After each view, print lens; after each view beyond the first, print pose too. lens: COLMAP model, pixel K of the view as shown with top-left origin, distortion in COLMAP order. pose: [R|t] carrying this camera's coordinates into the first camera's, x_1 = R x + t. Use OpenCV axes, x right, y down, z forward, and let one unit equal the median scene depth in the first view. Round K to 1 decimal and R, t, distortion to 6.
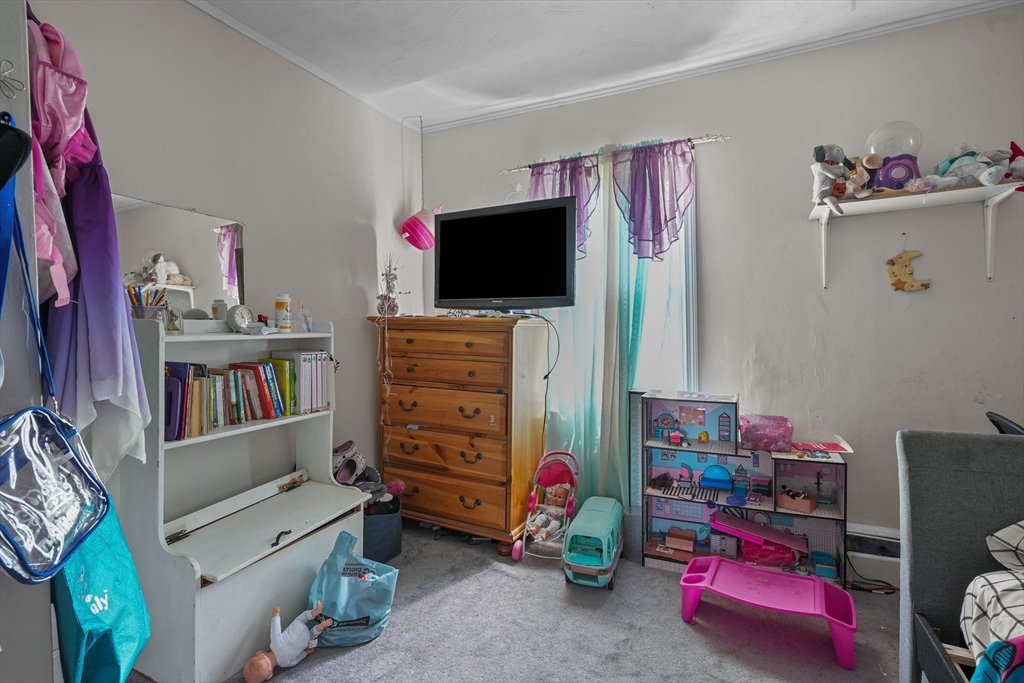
lens RADIAL K [[500.3, 0, 512.5], [0, 500.3, 335.3], [0, 0, 1]] dist [-0.005394, 0.007379]
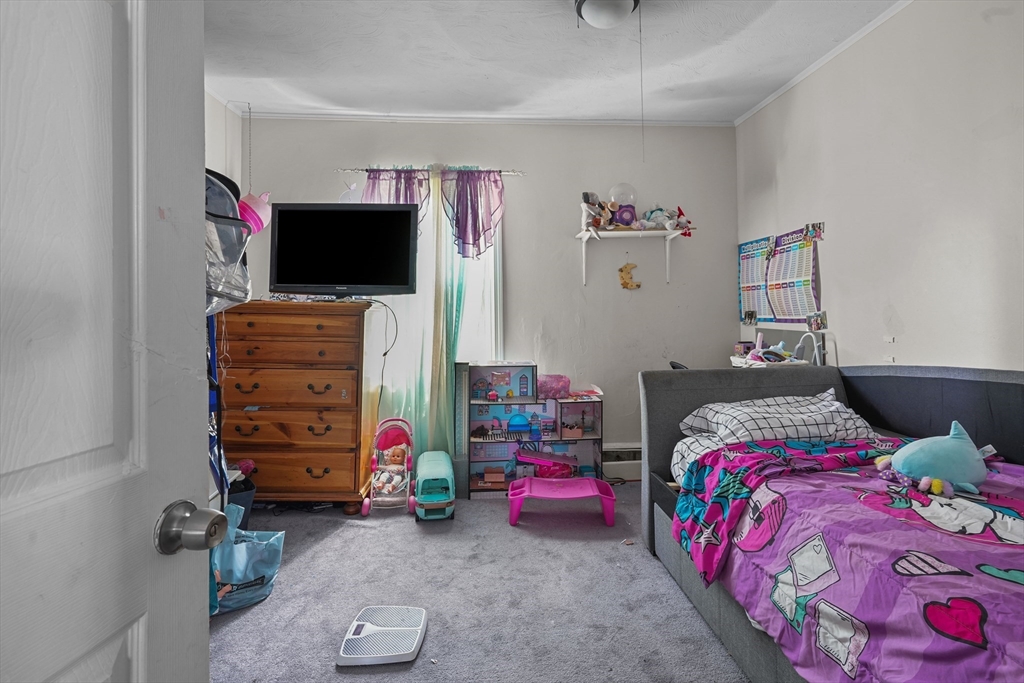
lens RADIAL K [[503.8, 0, 511.0], [0, 503.8, 303.7], [0, 0, 1]] dist [-0.002392, 0.000680]
pose [[0.875609, 0.008570, 0.482945, -0.261502], [0.005509, 0.999600, -0.027728, 0.000506], [-0.482990, 0.026939, 0.875211, -0.179578]]
